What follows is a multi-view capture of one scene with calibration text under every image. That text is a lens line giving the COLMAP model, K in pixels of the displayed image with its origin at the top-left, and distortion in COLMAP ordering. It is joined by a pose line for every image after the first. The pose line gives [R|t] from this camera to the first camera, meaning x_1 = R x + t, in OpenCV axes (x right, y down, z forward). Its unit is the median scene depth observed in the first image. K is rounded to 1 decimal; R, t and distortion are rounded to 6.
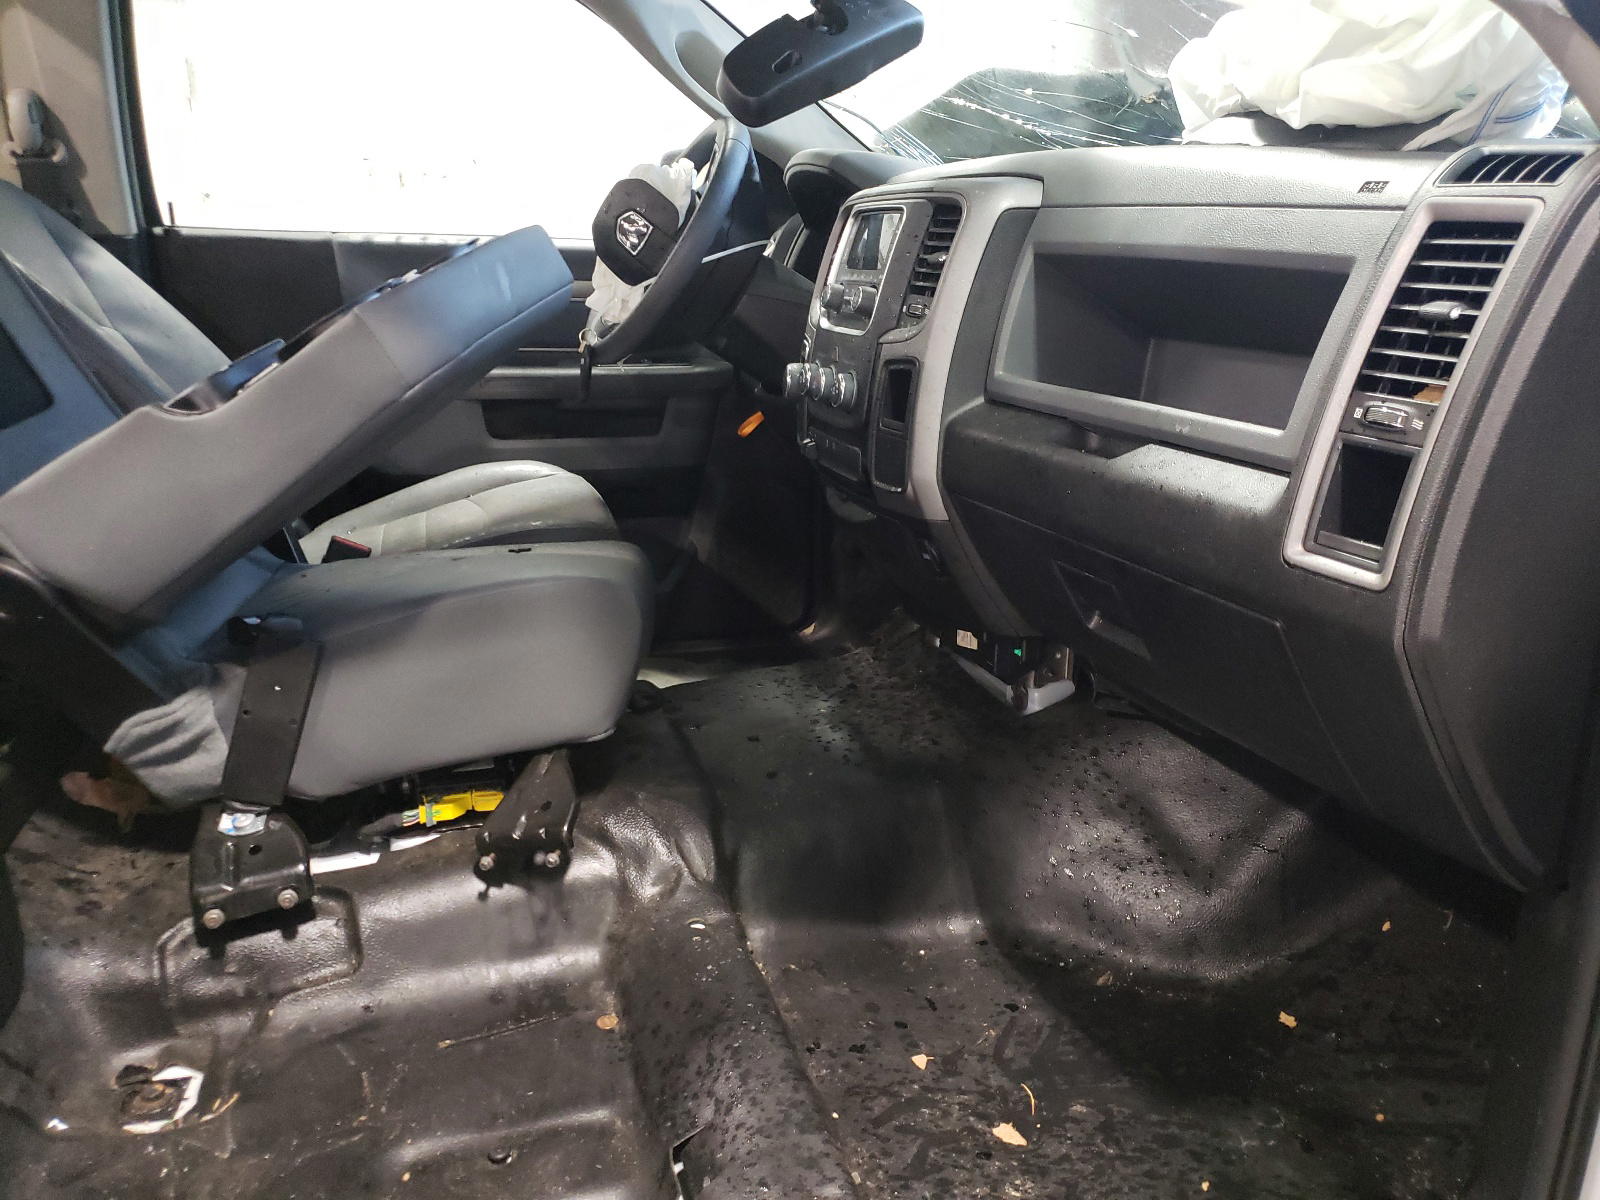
lens RADIAL K [[1198.6, 0, 800.0], [0, 1198.6, 600.0], [0, 0, 1]] dist [0.010502, 0.005852]
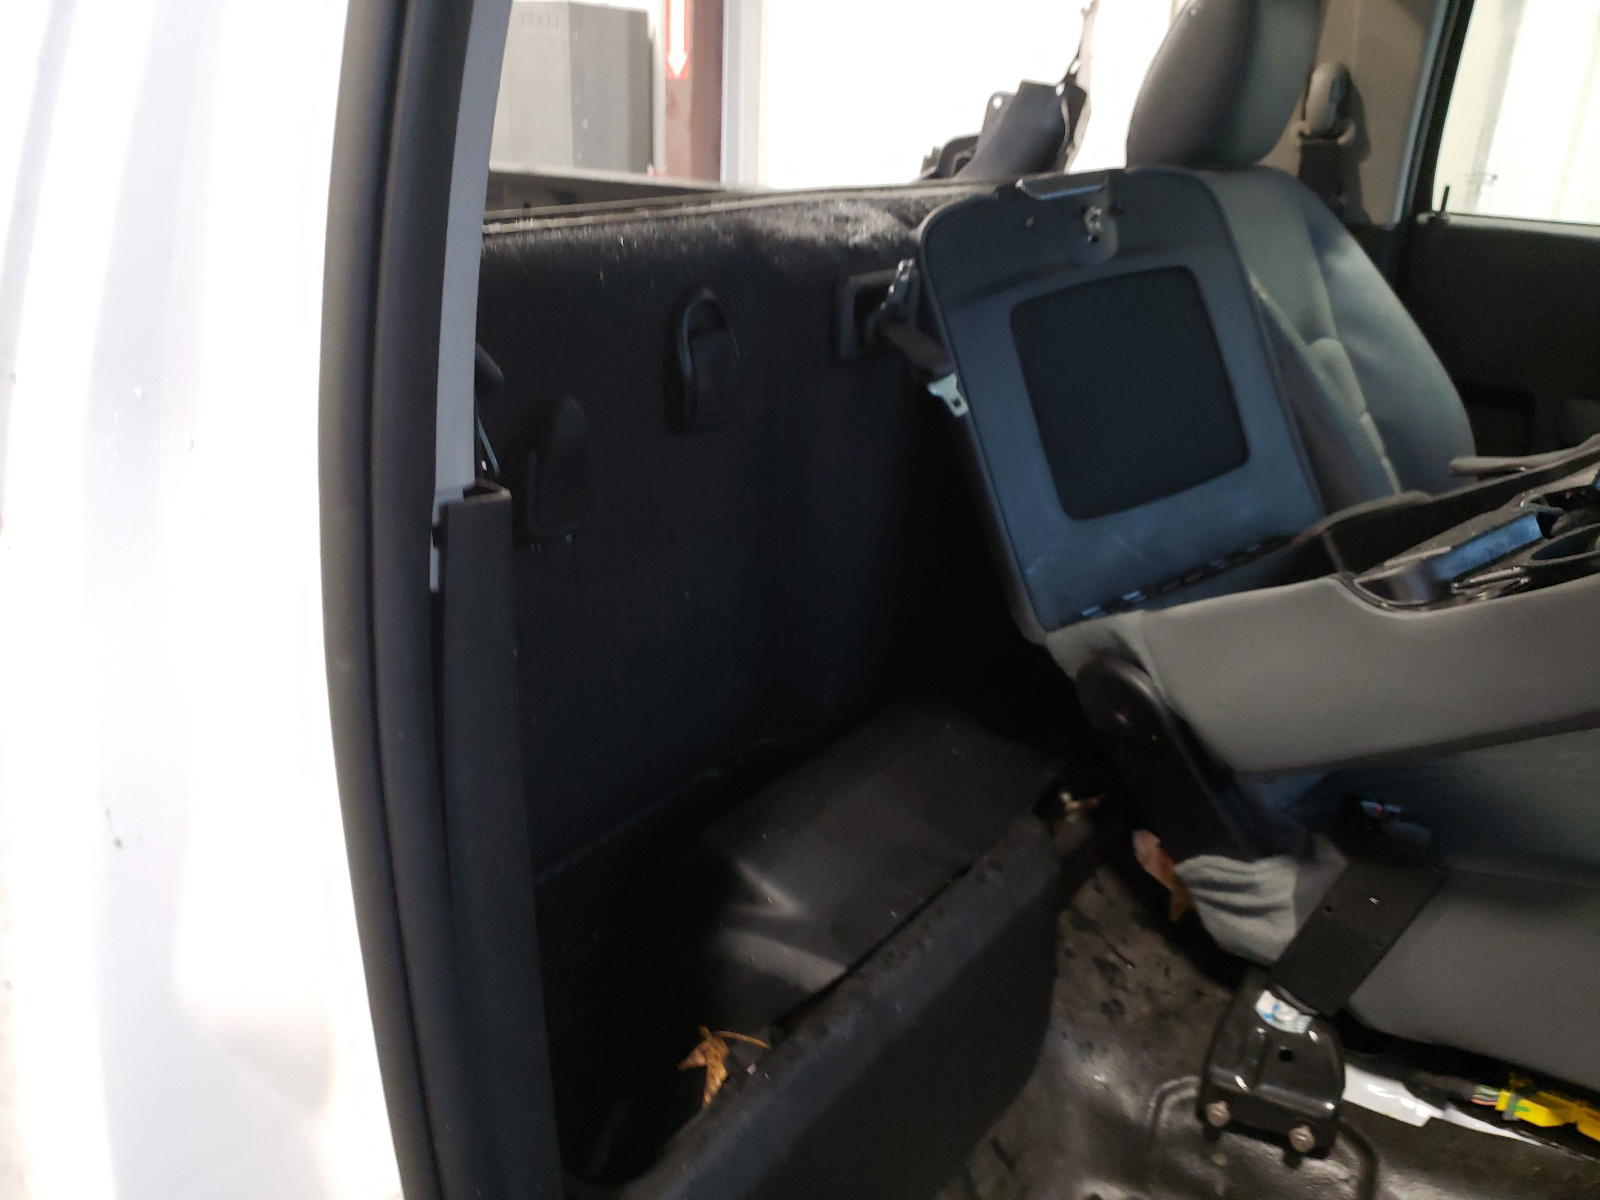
lens RADIAL K [[1198.6, 0, 800.0], [0, 1198.6, 600.0], [0, 0, 1]] dist [0.010502, 0.005852]
pose [[0.608119, 0.307756, -0.731763, -0.134376], [-0.237890, 0.950081, 0.201879, -0.189313], [0.757364, 0.051313, 0.650974, 0.159397]]
